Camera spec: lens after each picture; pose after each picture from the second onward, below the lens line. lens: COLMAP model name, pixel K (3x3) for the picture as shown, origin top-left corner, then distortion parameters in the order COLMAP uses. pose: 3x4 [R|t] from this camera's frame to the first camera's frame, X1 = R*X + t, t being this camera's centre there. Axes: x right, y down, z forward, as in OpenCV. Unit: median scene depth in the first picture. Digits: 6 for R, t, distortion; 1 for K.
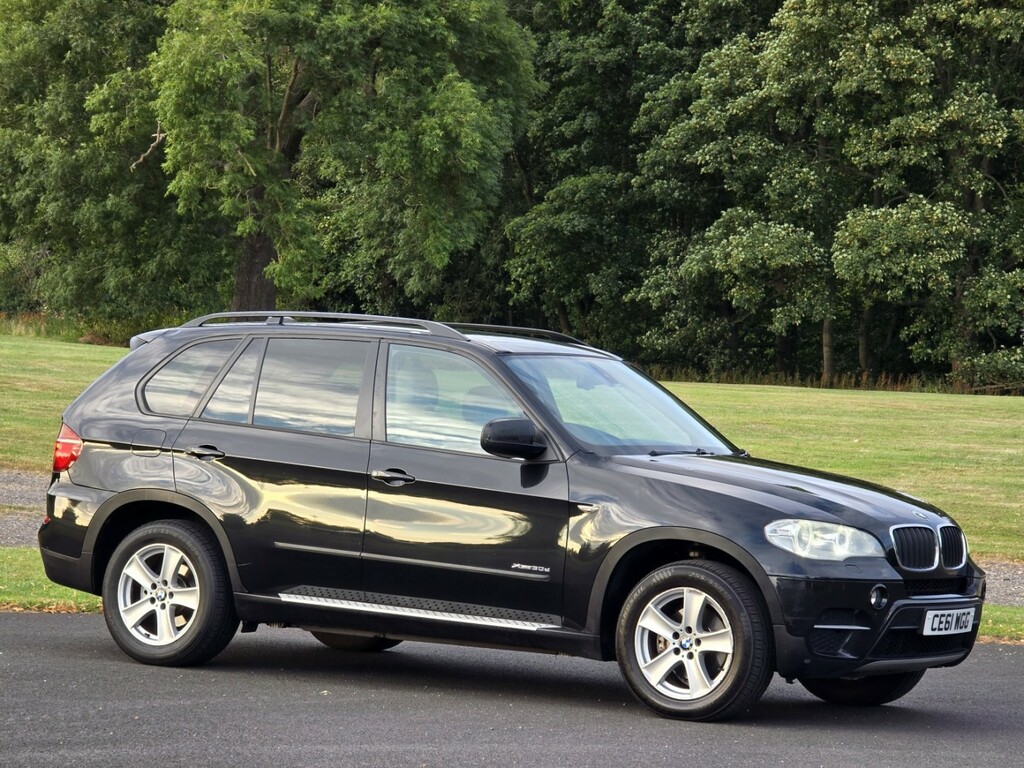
lens RADIAL K [[3489.0, 0, 512.0], [0, 3489.0, 384.0], [0, 0, 1]] dist [0.210727, 3.471945]
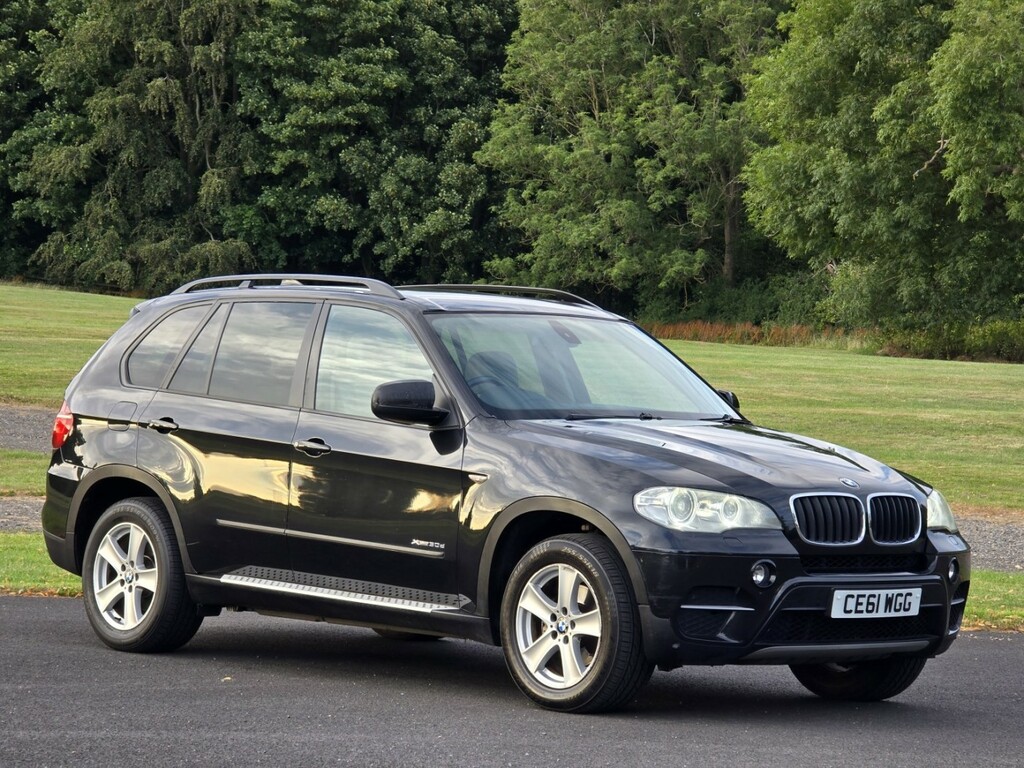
lens RADIAL K [[3489.0, 0, 512.0], [0, 3489.0, 384.0], [0, 0, 1]] dist [0.210727, 3.471945]
pose [[0.964693, -0.014226, -0.262993, 0.267502], [0.012708, 0.999891, -0.007471, 0.017898], [0.263070, 0.003865, 0.964769, 0.124371]]
